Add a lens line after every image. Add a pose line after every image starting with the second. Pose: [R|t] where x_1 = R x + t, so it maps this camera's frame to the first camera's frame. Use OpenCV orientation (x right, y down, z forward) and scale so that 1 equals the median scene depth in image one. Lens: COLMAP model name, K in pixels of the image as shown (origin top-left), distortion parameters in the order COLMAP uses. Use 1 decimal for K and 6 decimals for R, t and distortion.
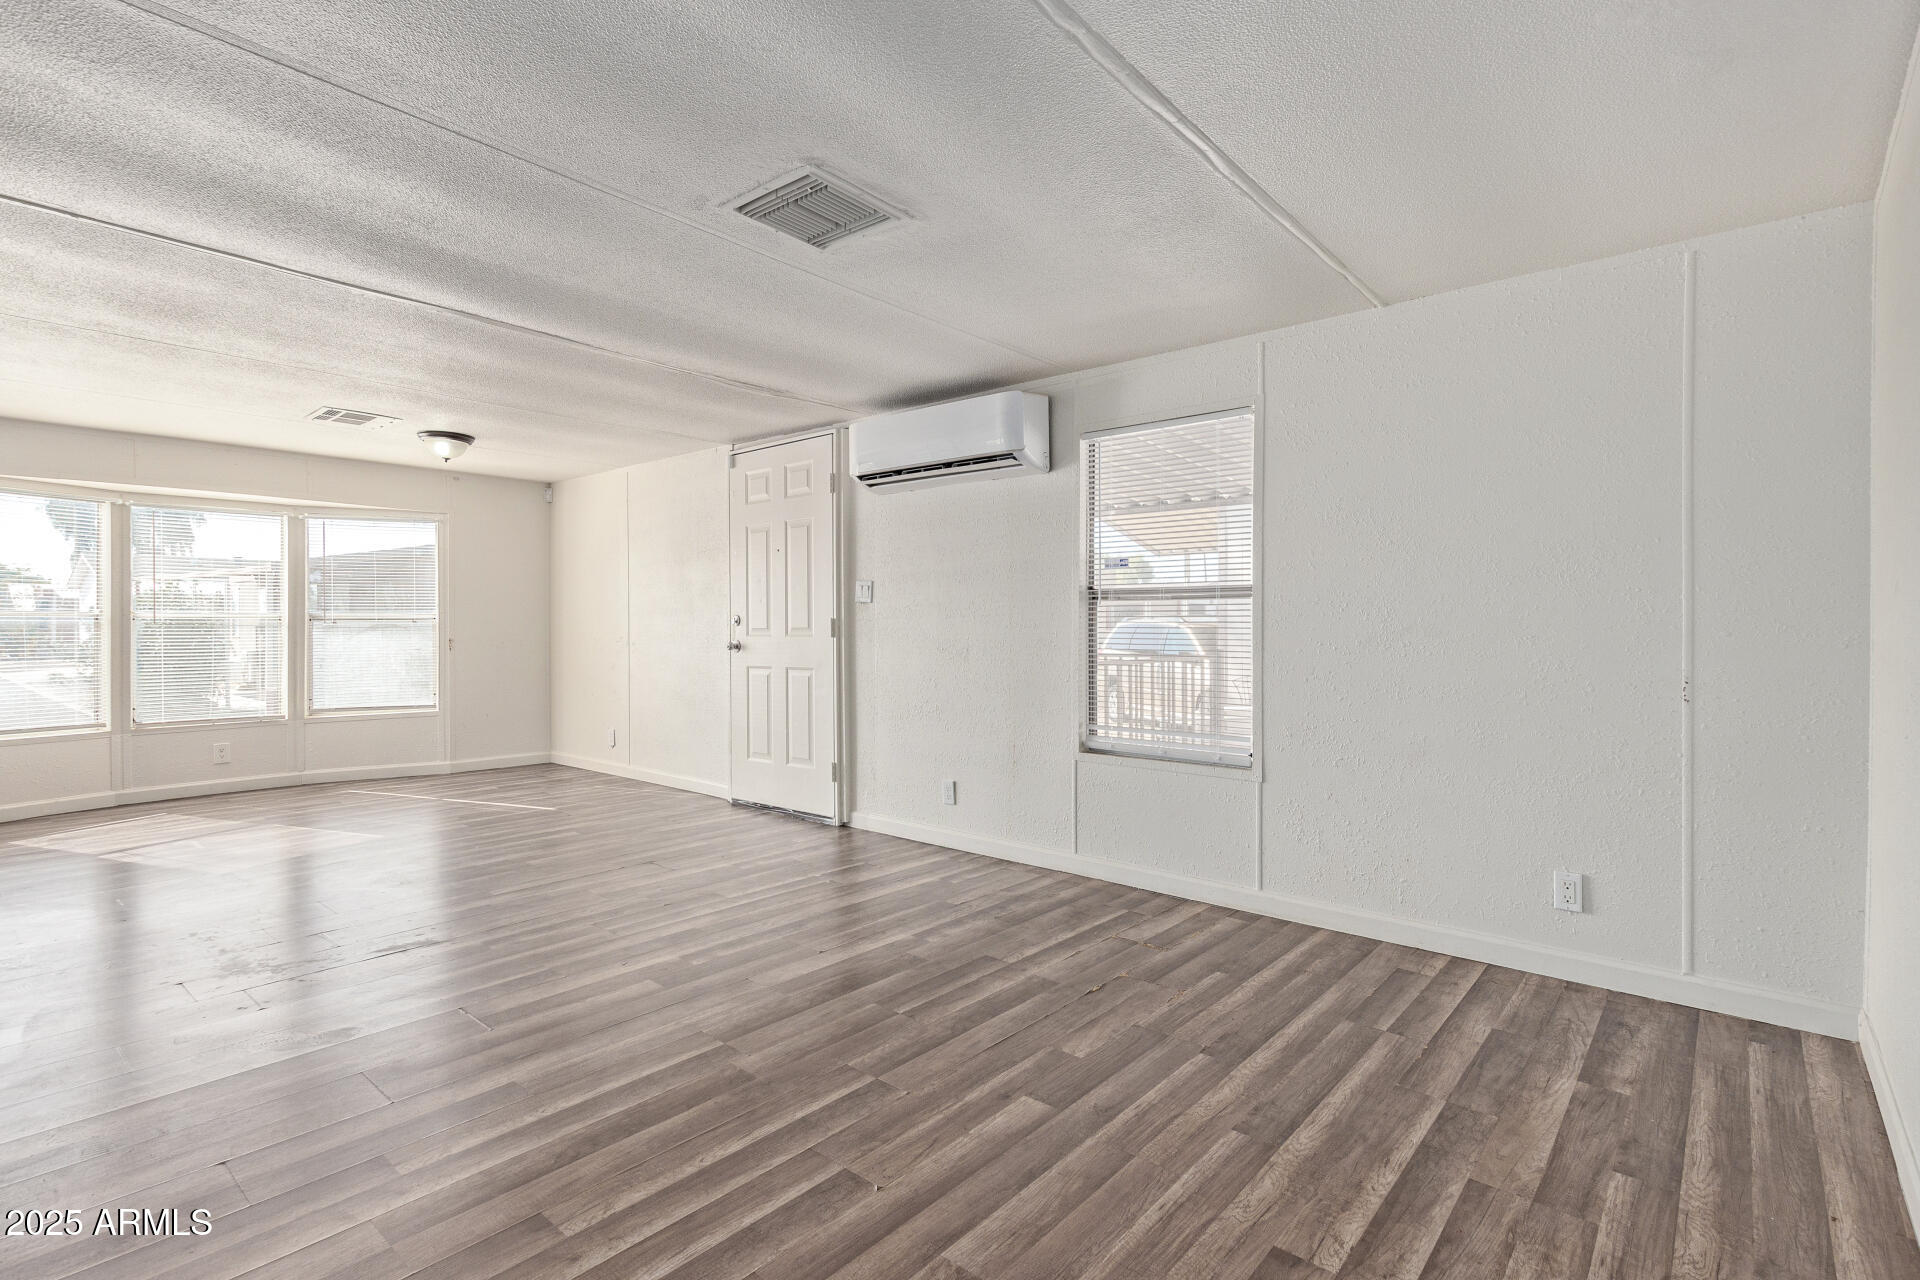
lens RADIAL K [[899.9, 0, 965.0], [0, 899.9, 636.1], [0, 0, 1]] dist [0.010077, -0.005927]
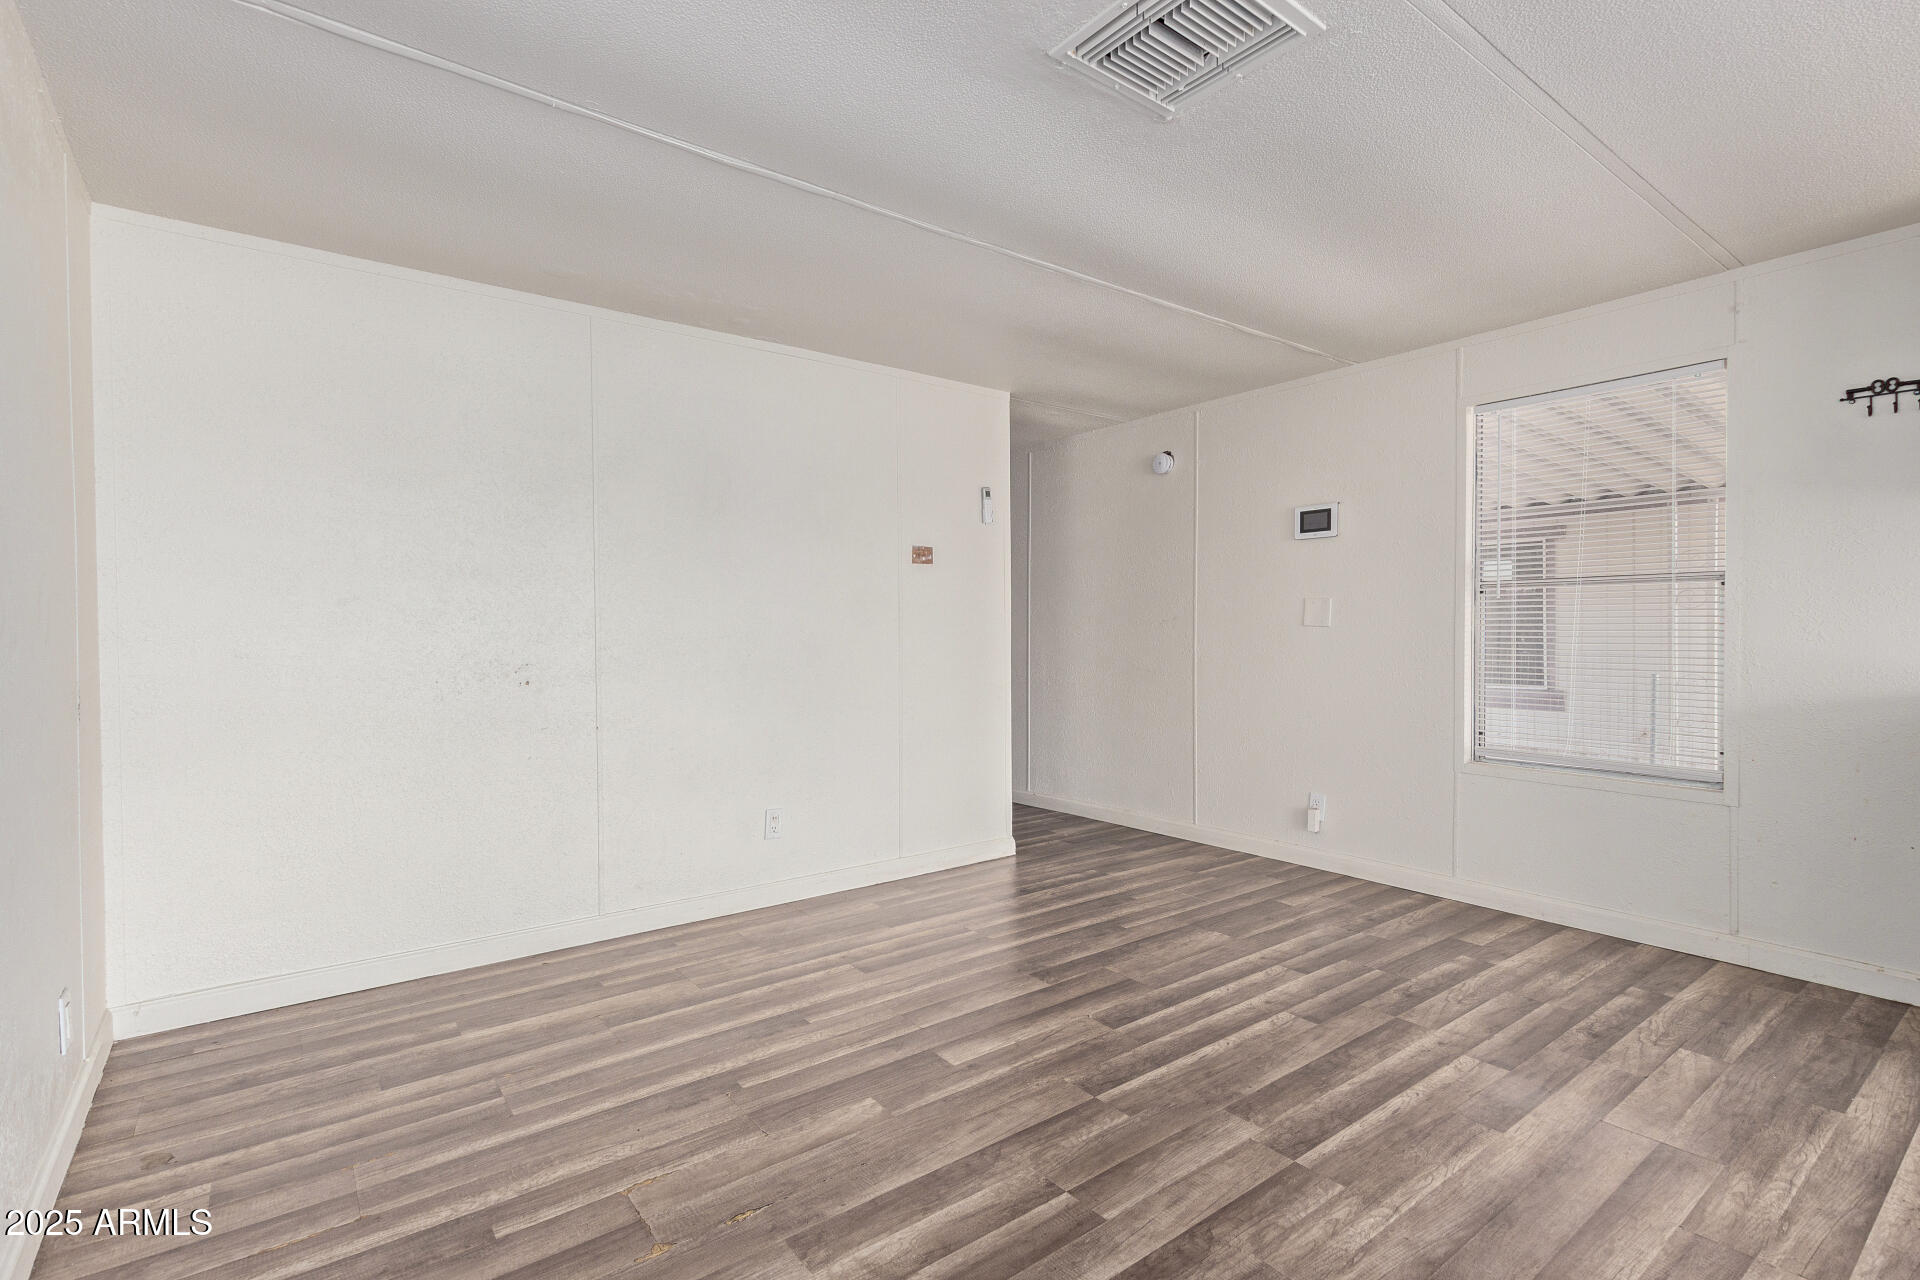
lens RADIAL K [[899.9, 0, 965.0], [0, 899.9, 636.1], [0, 0, 1]] dist [0.010077, -0.005927]
pose [[-0.978387, 0.000857, 0.206779, -0.166512], [0.003159, 0.999937, 0.010803, -0.010784], [-0.206757, 0.011223, -0.978328, 2.016410]]
